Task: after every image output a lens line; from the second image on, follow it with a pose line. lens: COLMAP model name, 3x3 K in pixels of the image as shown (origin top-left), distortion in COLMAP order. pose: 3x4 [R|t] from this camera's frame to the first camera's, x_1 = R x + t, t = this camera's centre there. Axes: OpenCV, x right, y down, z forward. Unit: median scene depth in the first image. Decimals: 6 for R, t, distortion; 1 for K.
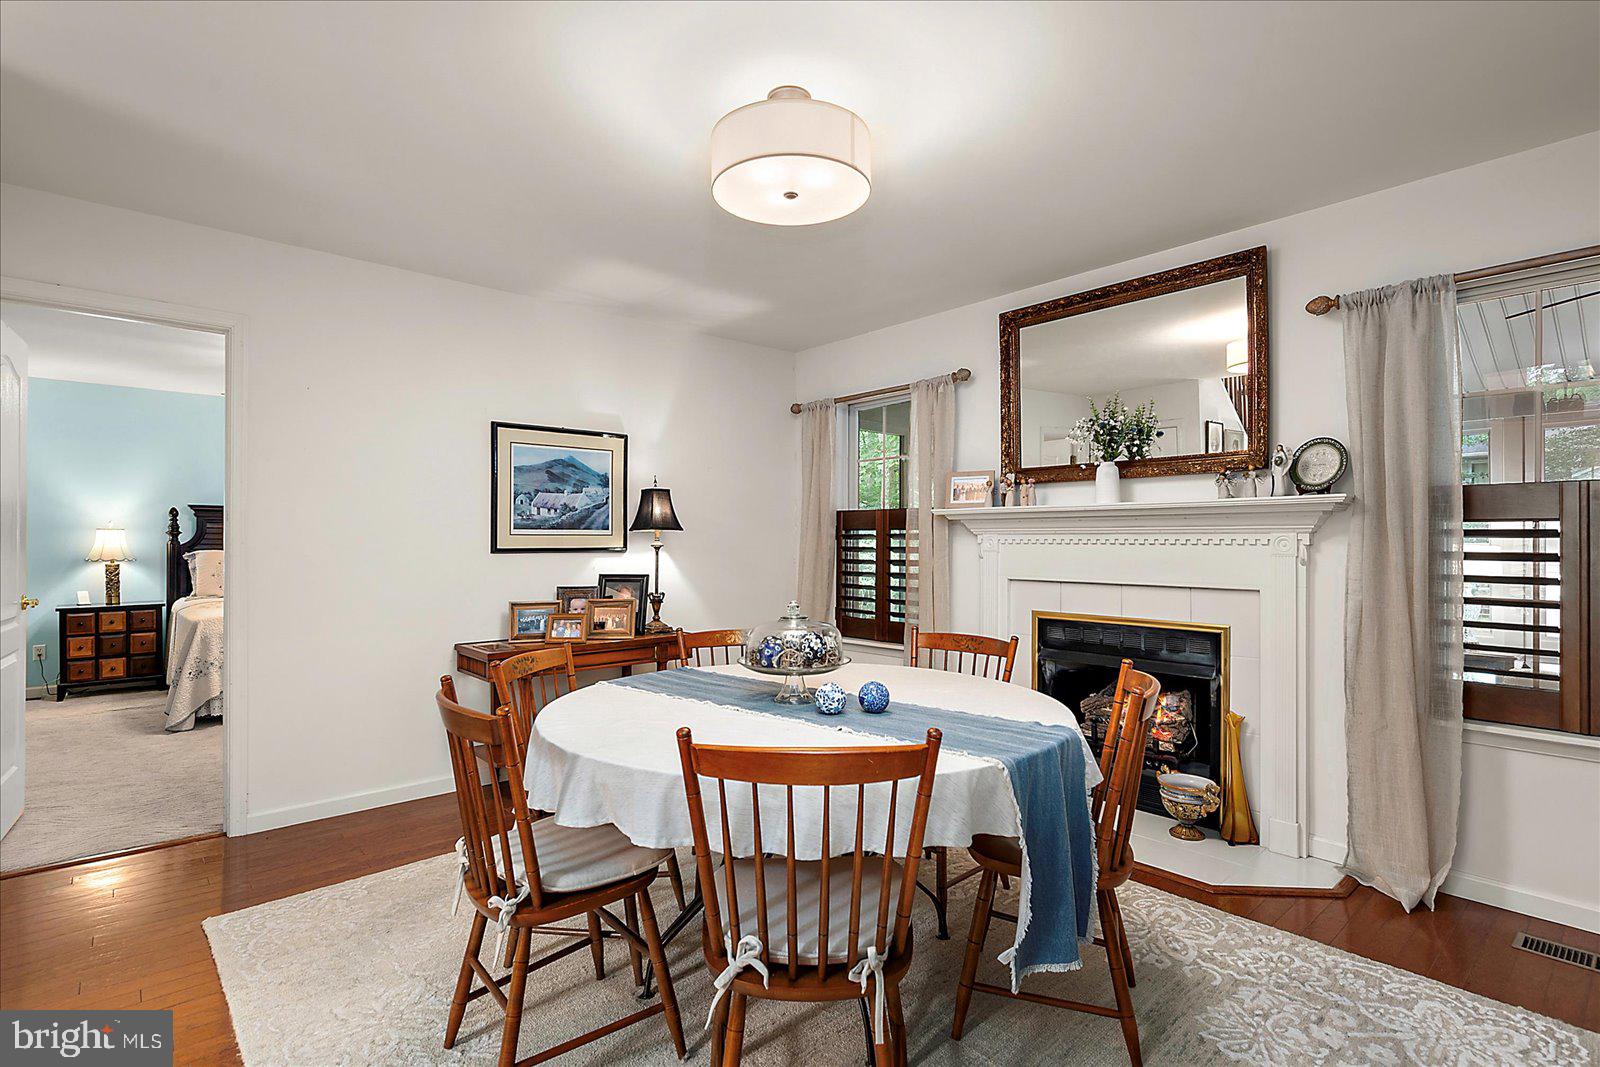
lens RADIAL K [[753.8, 0, 808.7], [0, 753.8, 535.6], [0, 0, 1]] dist [-0.015783, 0.000366]
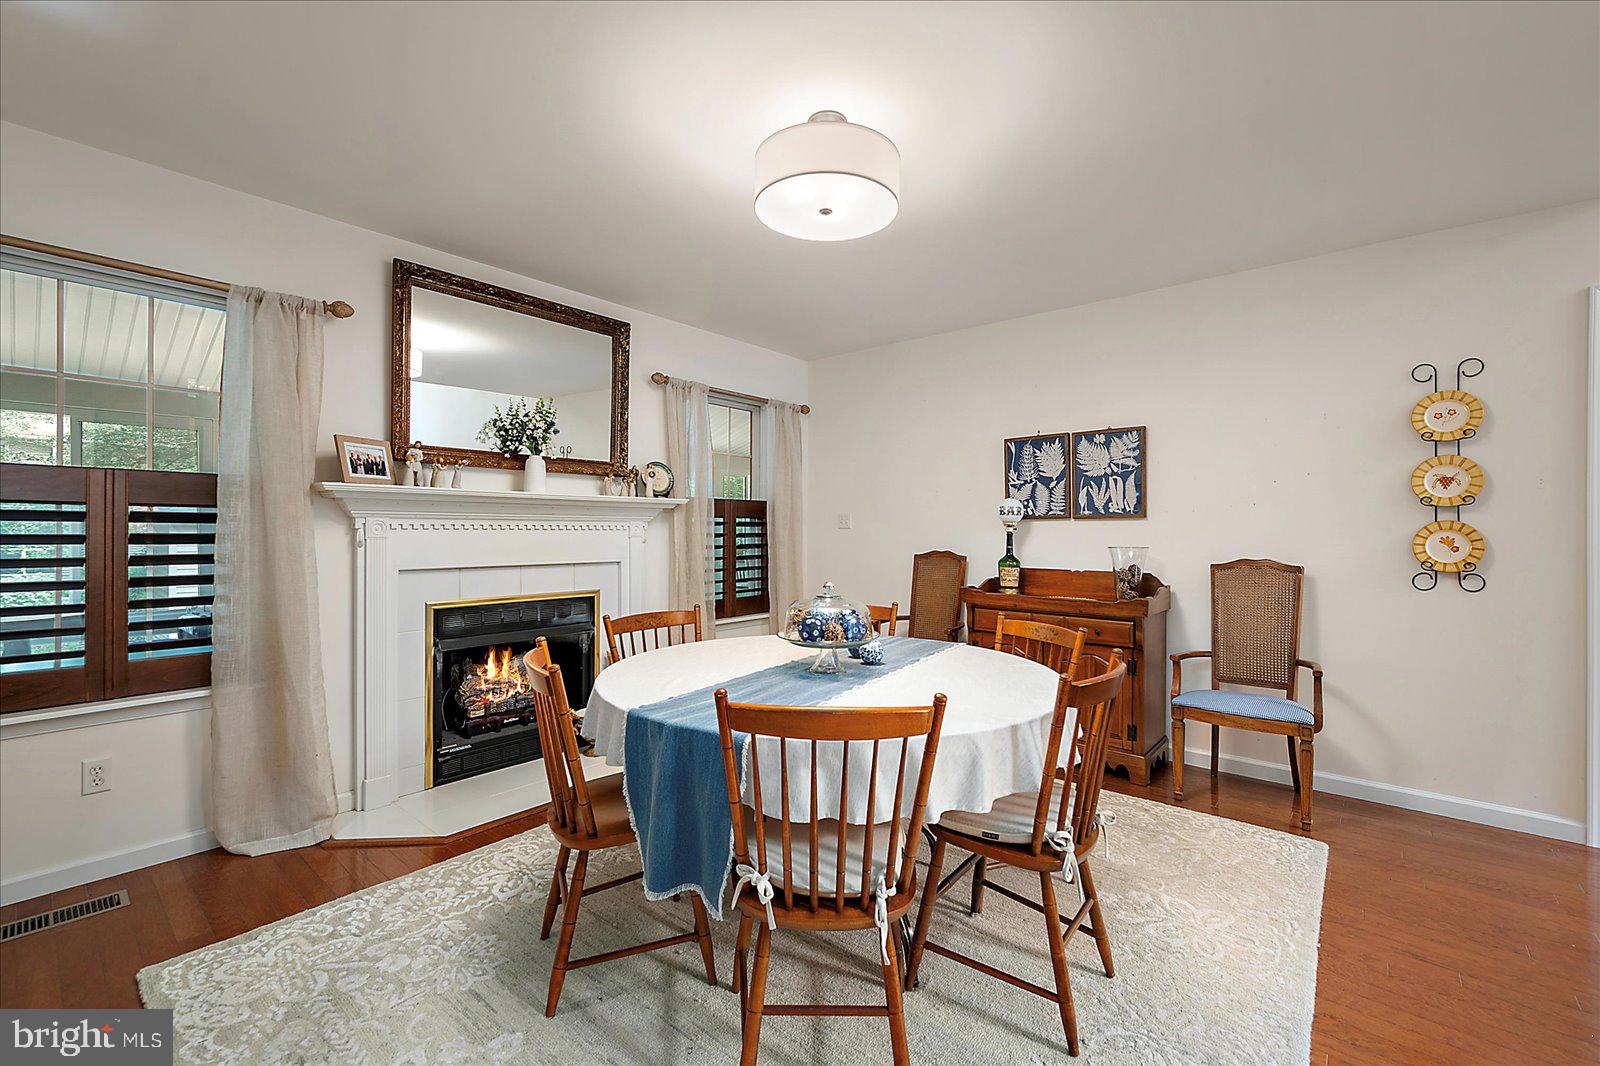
lens RADIAL K [[690.3, 0, 803.3], [0, 690.3, 521.5], [0, 0, 1]] dist [0.014735, -0.000231]
pose [[-0.148949, 0.007802, 0.988814, -0.571508], [-0.012659, 0.999872, -0.009796, 0.004139], [-0.988764, -0.013976, -0.148831, 0.641630]]
